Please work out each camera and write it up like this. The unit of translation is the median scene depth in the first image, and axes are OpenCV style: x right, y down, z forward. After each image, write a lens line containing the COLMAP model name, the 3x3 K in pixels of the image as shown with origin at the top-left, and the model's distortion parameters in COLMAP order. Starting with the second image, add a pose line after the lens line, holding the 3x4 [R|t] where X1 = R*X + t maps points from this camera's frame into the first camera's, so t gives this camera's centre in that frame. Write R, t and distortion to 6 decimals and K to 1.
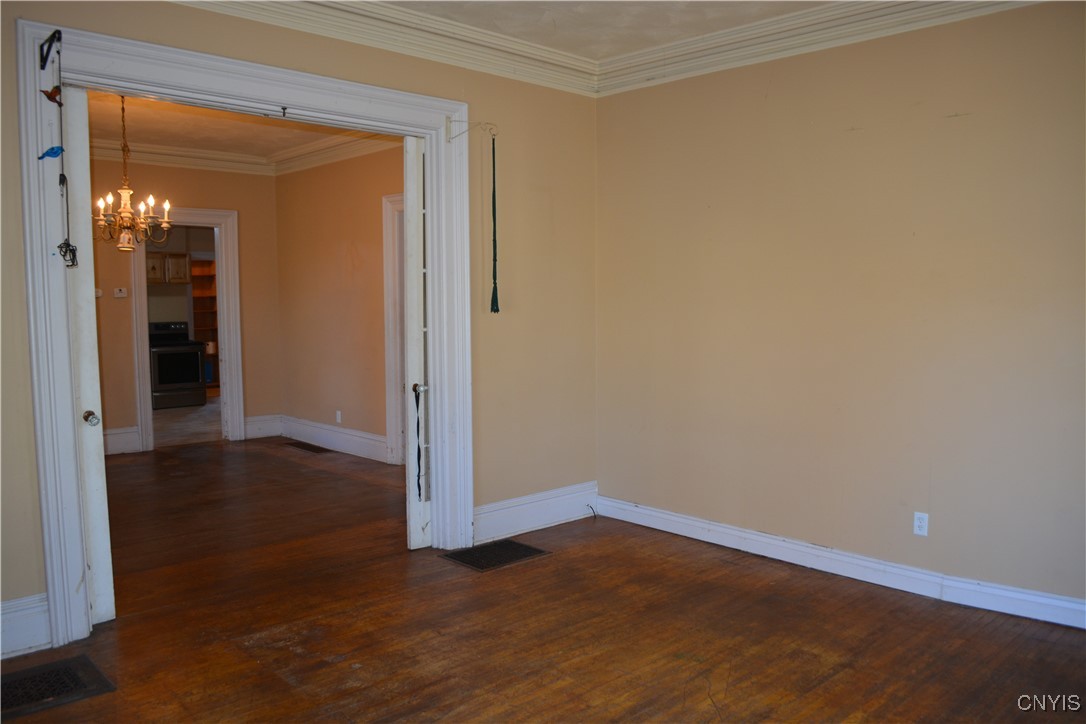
lens RADIAL K [[858.2, 0, 537.6], [0, 858.2, 364.5], [0, 0, 1]] dist [-0.081700, 0.012944]
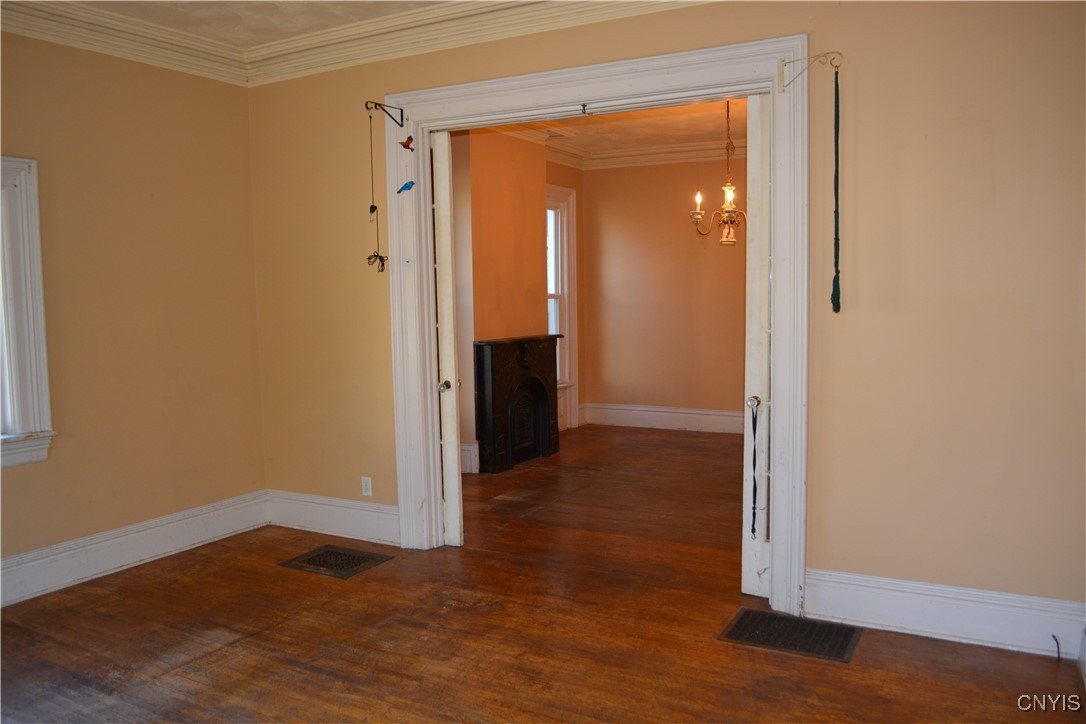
lens RADIAL K [[858.2, 0, 534.2], [0, 858.2, 363.3], [0, 0, 1]] dist [-0.081700, 0.012944]
pose [[0.288461, 0.078814, -0.954243, 0.732990], [-0.061693, 0.996066, 0.063619, -0.061132], [0.955502, 0.040518, 0.292188, 0.710100]]
